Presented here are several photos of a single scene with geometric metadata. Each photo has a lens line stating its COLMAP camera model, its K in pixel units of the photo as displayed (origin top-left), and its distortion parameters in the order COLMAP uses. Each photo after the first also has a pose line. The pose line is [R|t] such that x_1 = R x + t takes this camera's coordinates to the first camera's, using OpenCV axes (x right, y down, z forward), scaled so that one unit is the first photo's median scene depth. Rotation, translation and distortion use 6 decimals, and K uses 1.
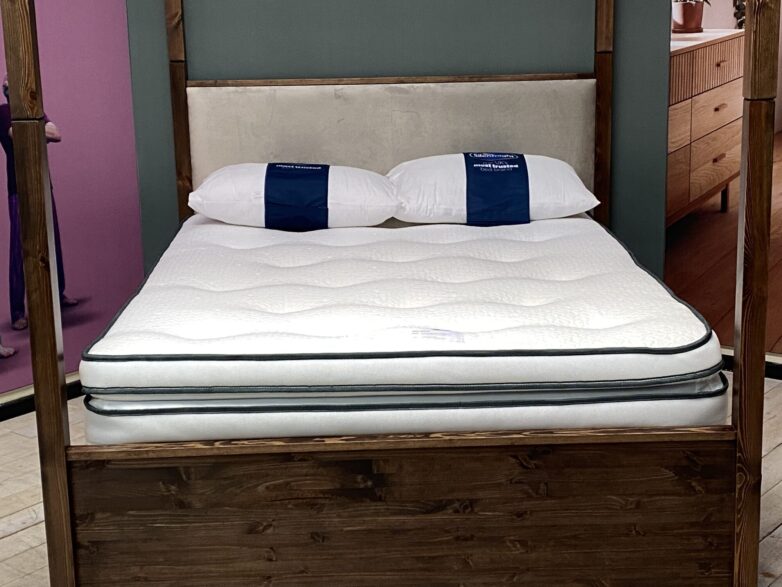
lens RADIAL K [[1321.4, 0, 391.0], [0, 1321.4, 293.5], [0, 0, 1]] dist [0.239590, -0.126614]
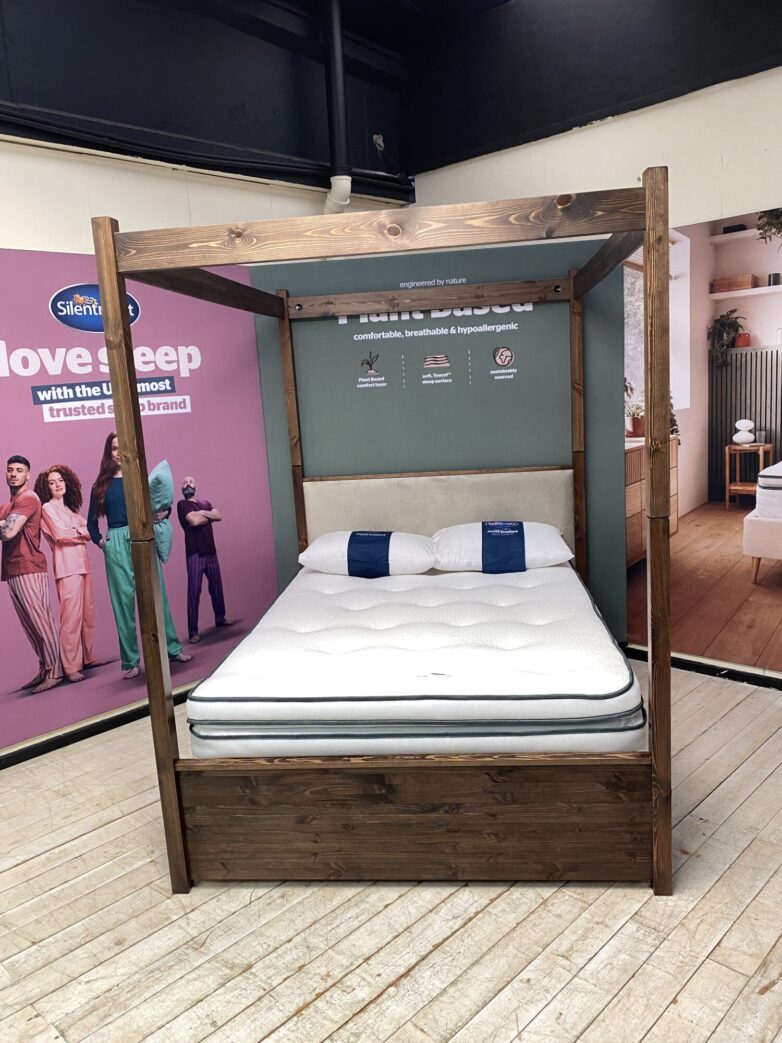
lens RADIAL K [[793.8, 0, 395.6], [0, 793.8, 529.2], [0, 0, 1]] dist [0.053559, -0.003709]
pose [[0.991825, -0.015672, -0.126636, 0.105633], [0.011290, 0.999315, -0.035247, -0.100554], [0.127102, 0.033529, 0.991323, 0.157103]]
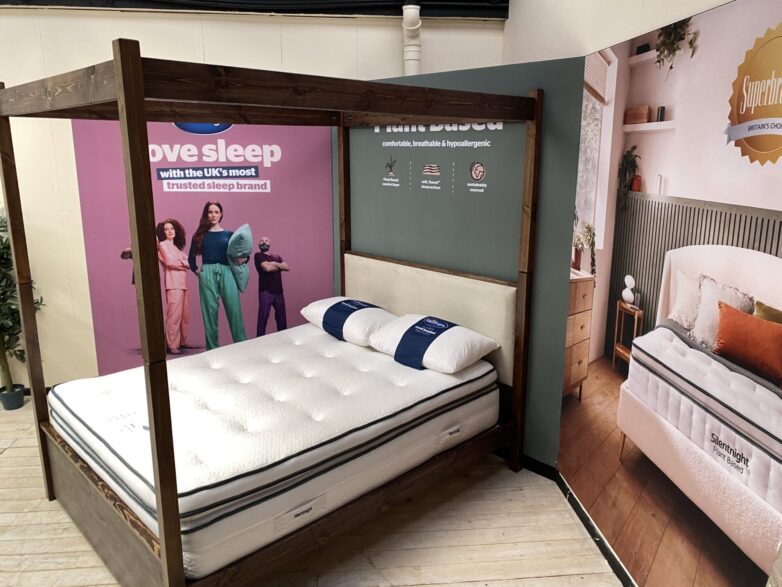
lens RADIAL K [[595.1, 0, 391.0], [0, 595.1, 293.5], [0, 0, 1]] dist [0.053559, -0.003709]
pose [[0.673709, 0.197743, -0.712049, 0.828084], [-0.181056, 0.978336, 0.100386, -0.302373], [0.716474, 0.061290, 0.694917, 0.660679]]
